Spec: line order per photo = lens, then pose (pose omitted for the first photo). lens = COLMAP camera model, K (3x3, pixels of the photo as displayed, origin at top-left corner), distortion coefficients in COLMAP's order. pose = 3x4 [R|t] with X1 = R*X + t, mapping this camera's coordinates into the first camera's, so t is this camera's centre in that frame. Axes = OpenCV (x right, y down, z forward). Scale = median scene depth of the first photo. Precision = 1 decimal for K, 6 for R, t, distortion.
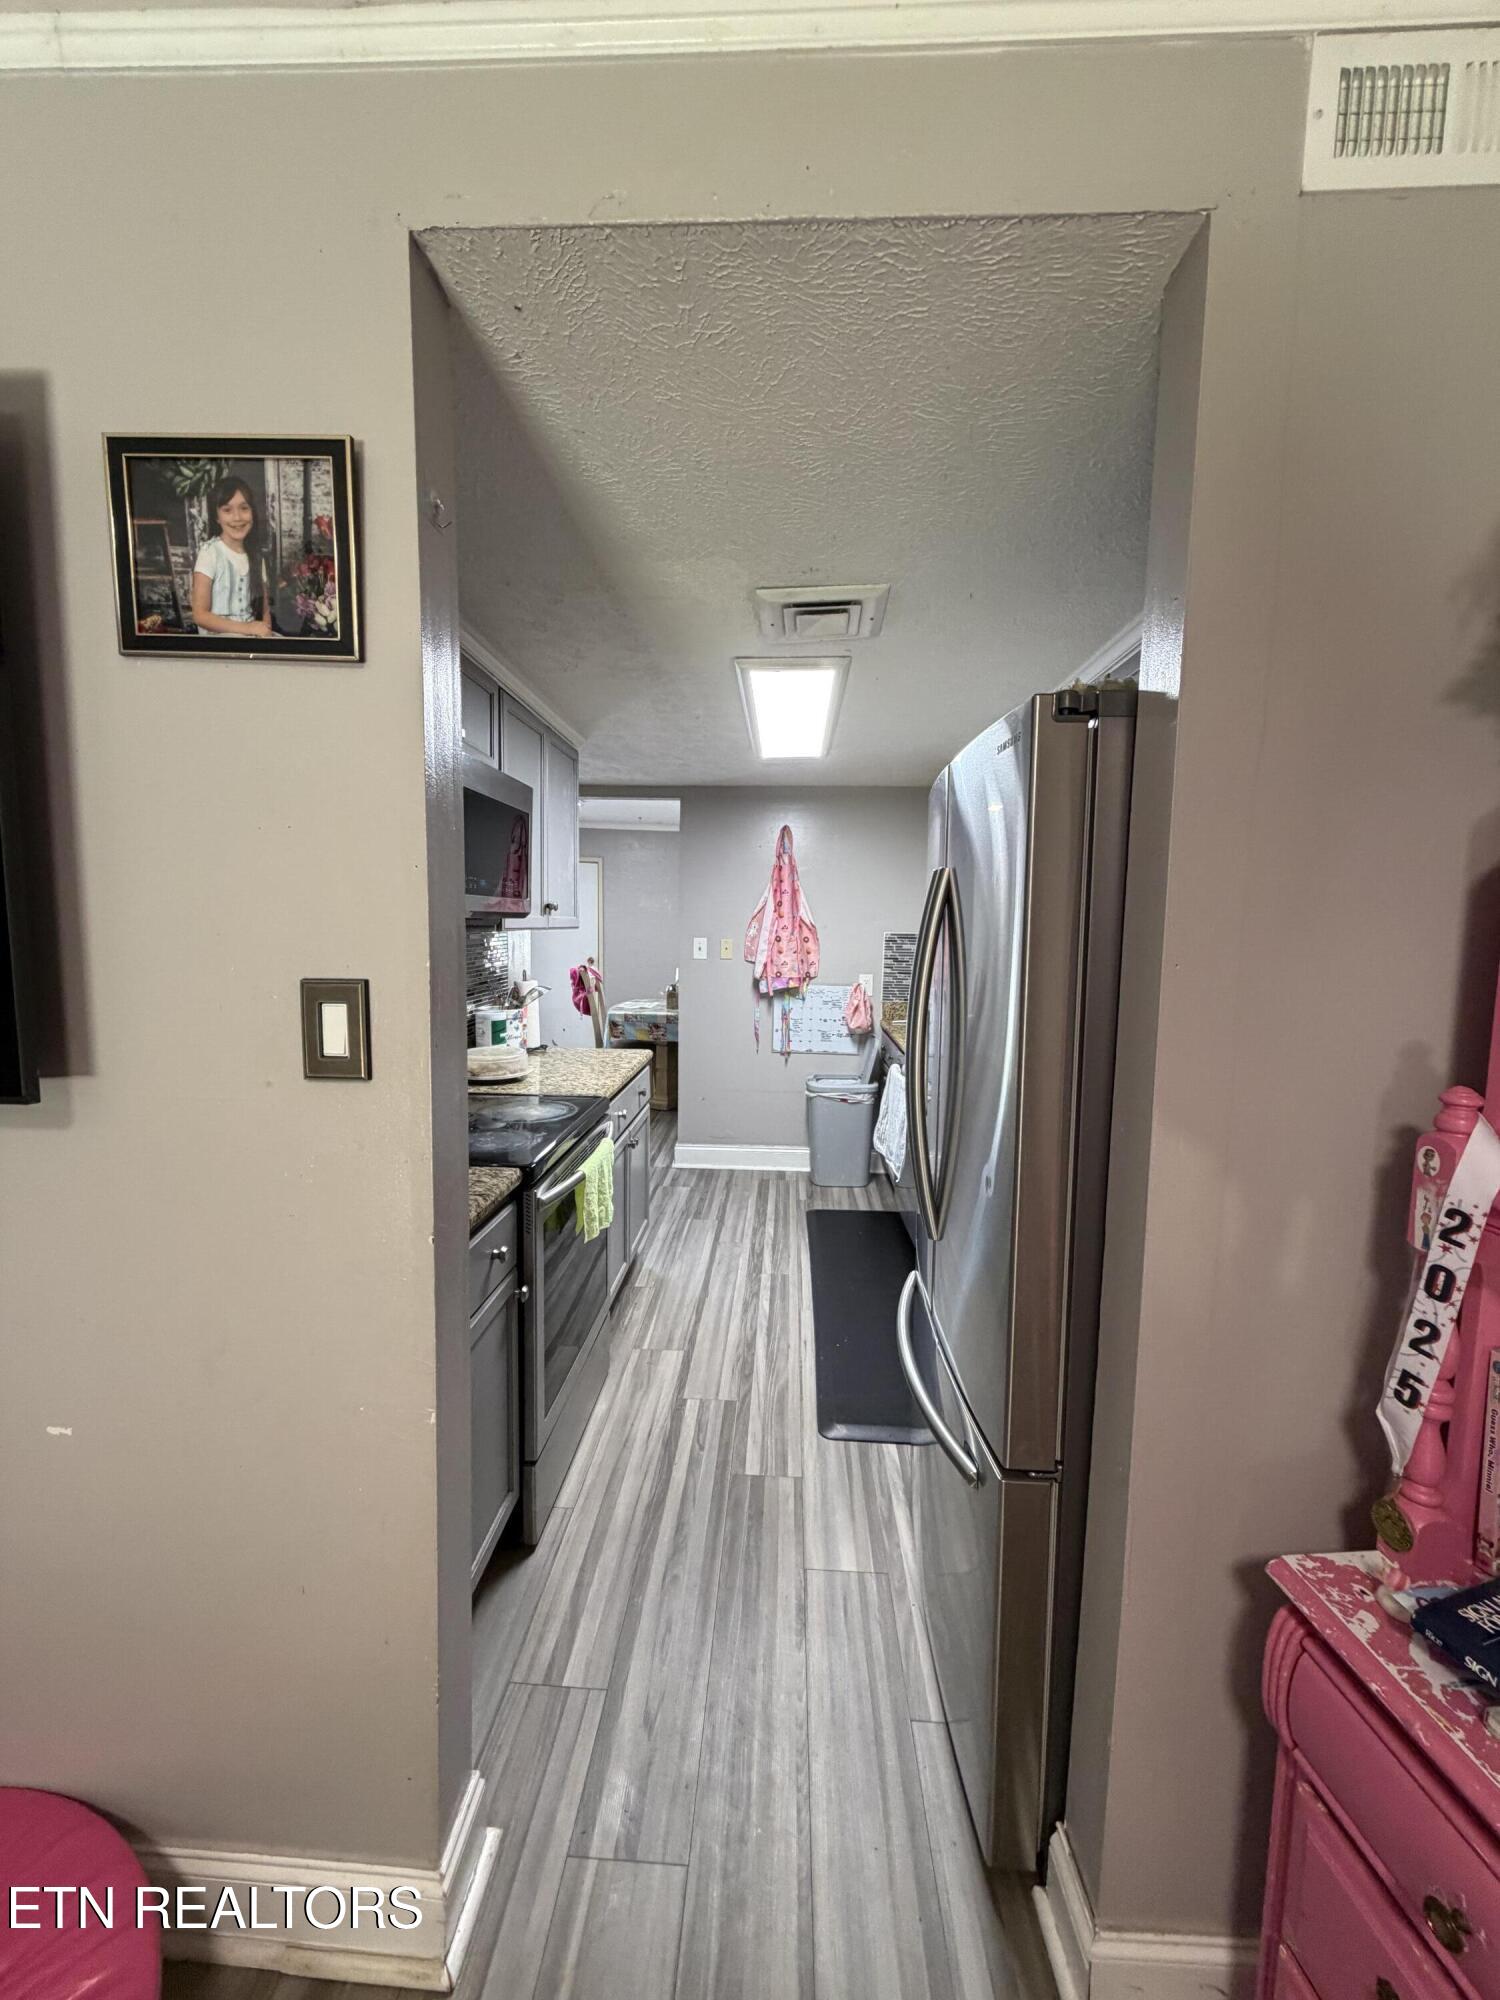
lens RADIAL K [[799.3, 0, 750.0], [0, 799.3, 1000.0], [0, 0, 1]] dist [0.001226, -0.000295]
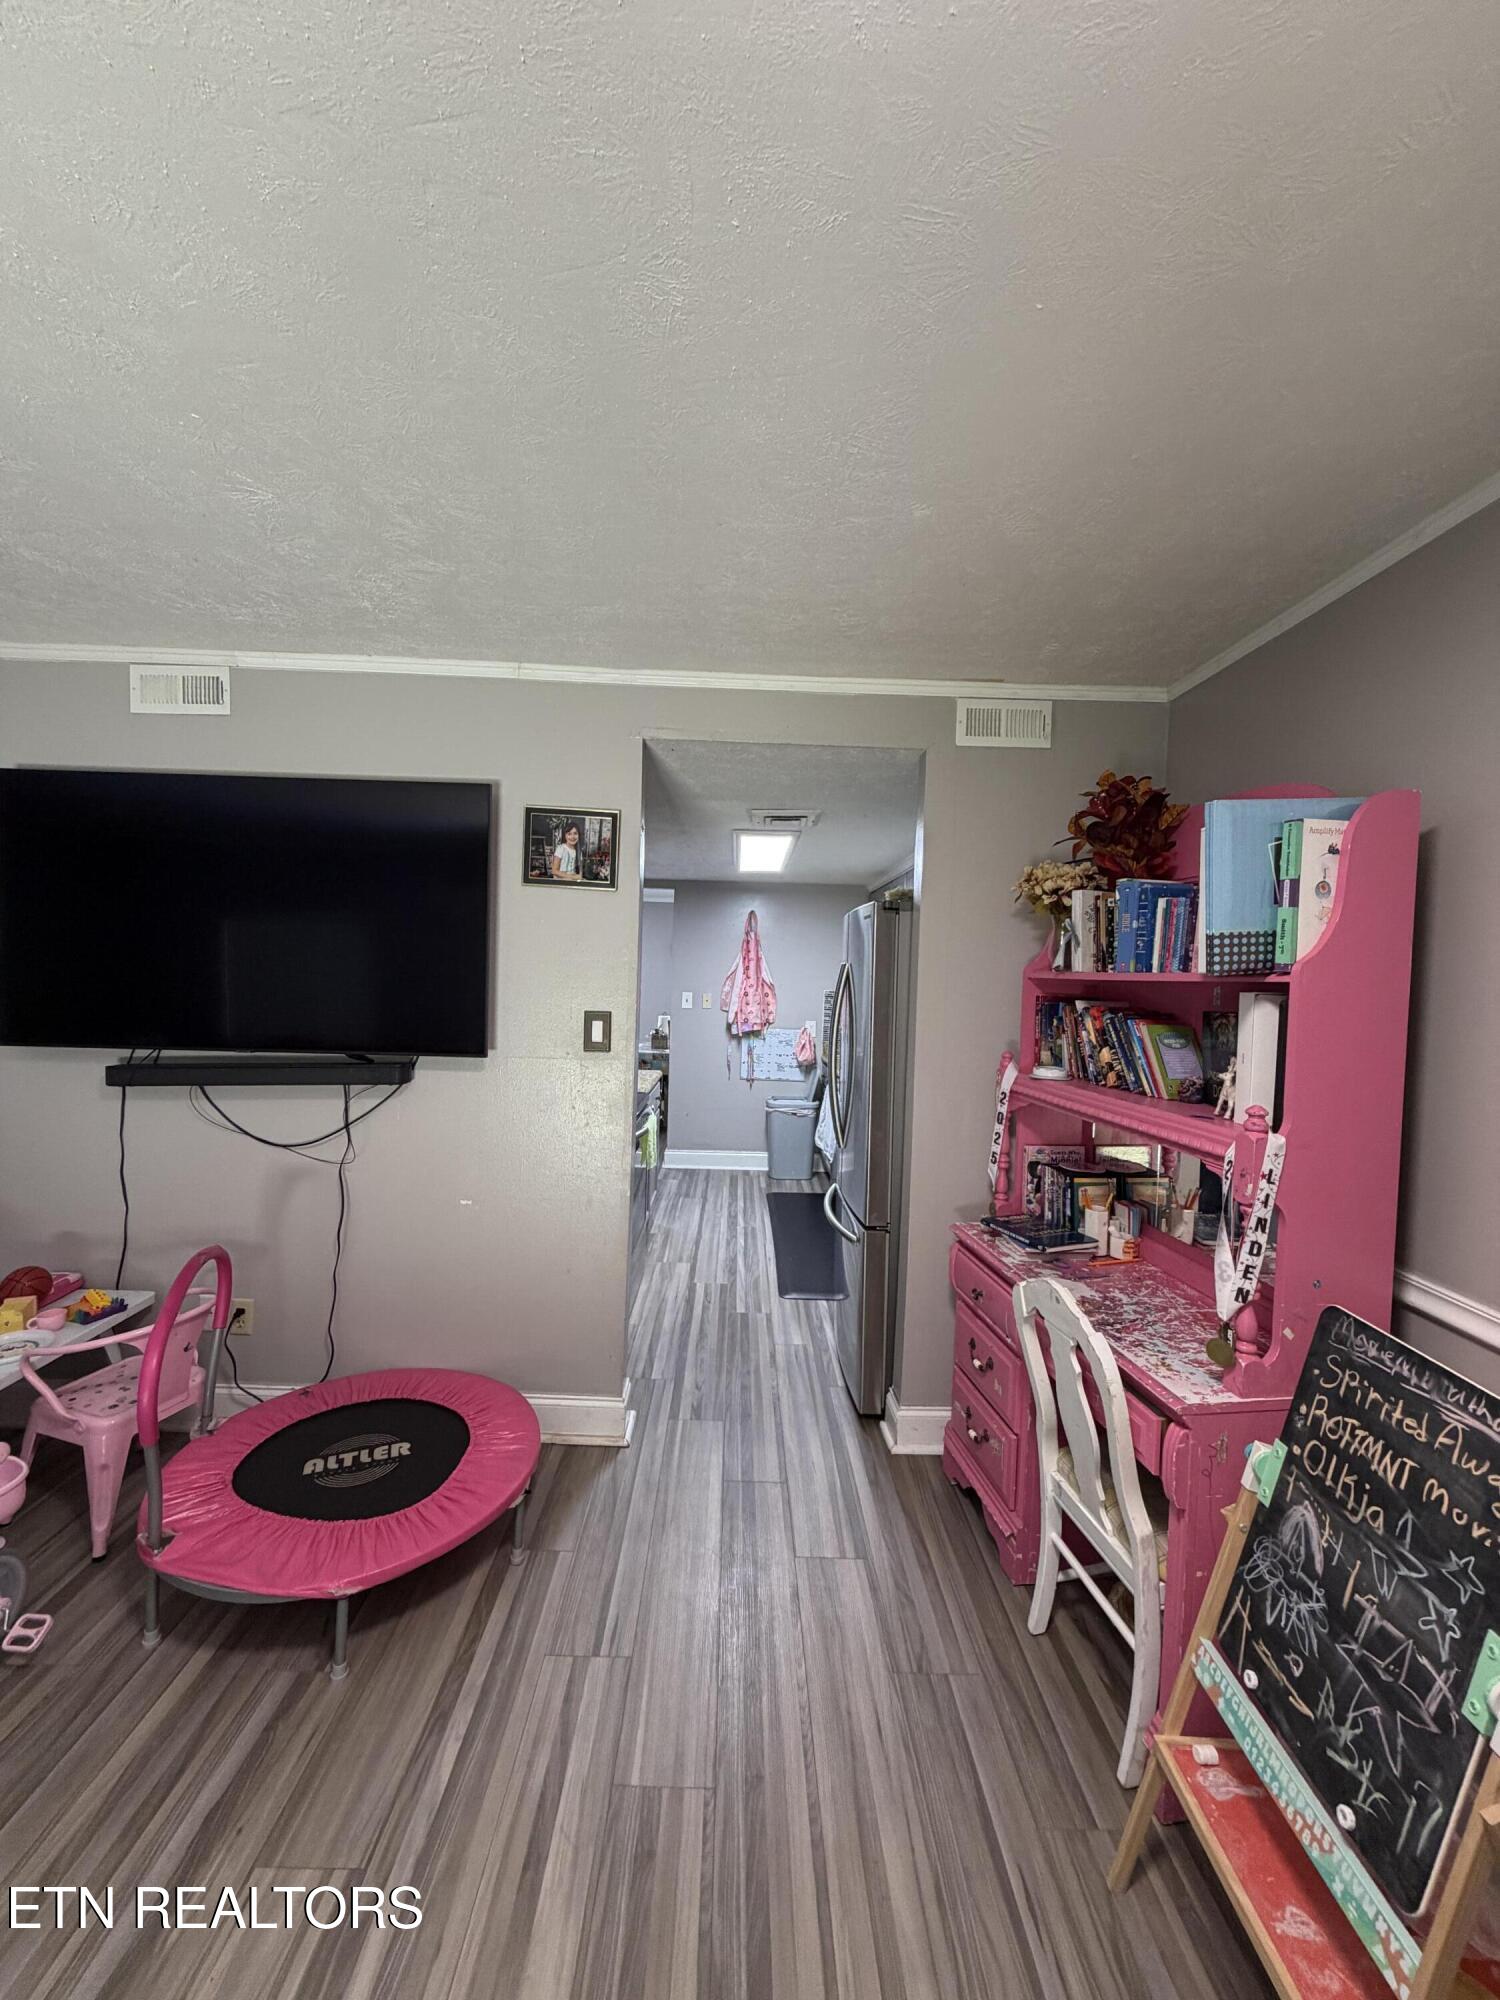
lens RADIAL K [[799.3, 0, 750.0], [0, 799.3, 1000.0], [0, 0, 1]] dist [0.001226, -0.000295]
pose [[0.997820, 0.013246, 0.064647, -0.065693], [-0.008986, 0.997796, -0.065750, 0.032206], [-0.065375, 0.065026, 0.995740, -0.496717]]
